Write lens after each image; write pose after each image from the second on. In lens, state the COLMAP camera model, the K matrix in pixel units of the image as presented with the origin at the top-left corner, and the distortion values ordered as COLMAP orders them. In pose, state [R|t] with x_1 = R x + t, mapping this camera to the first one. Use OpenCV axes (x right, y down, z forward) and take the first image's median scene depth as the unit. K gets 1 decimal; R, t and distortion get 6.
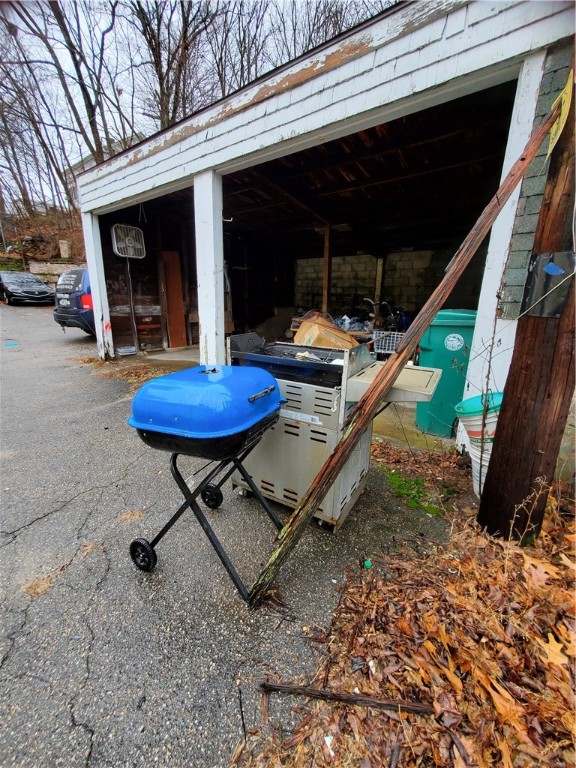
lens RADIAL K [[307.9, 0, 287.2], [0, 307.9, 383.6], [0, 0, 1]] dist [0.002257, 0.000510]
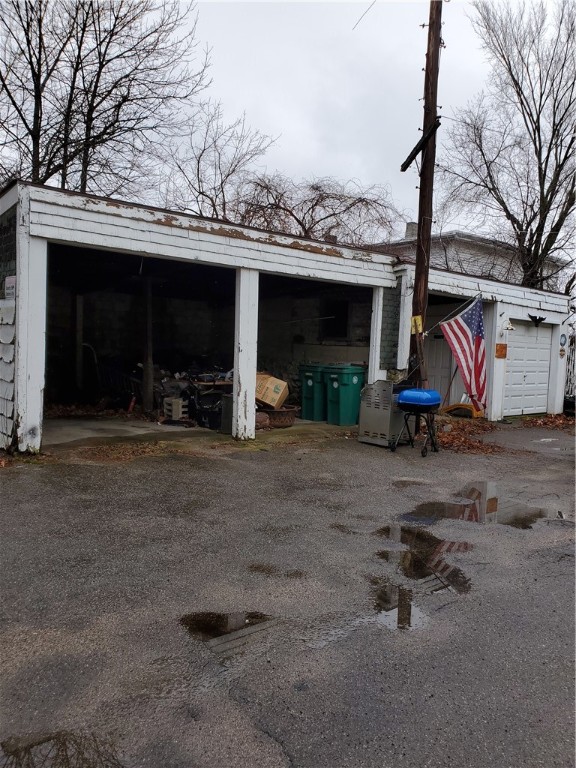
lens RADIAL K [[584.5, 0, 287.8], [0, 584.5, 384.4], [0, 0, 1]] dist [-0.003288, 0.010559]
pose [[0.269514, -0.057197, 0.961296, -2.757636], [0.205967, 0.978559, 0.000479, -0.149254], [-0.940712, 0.197866, 0.275516, 0.243279]]
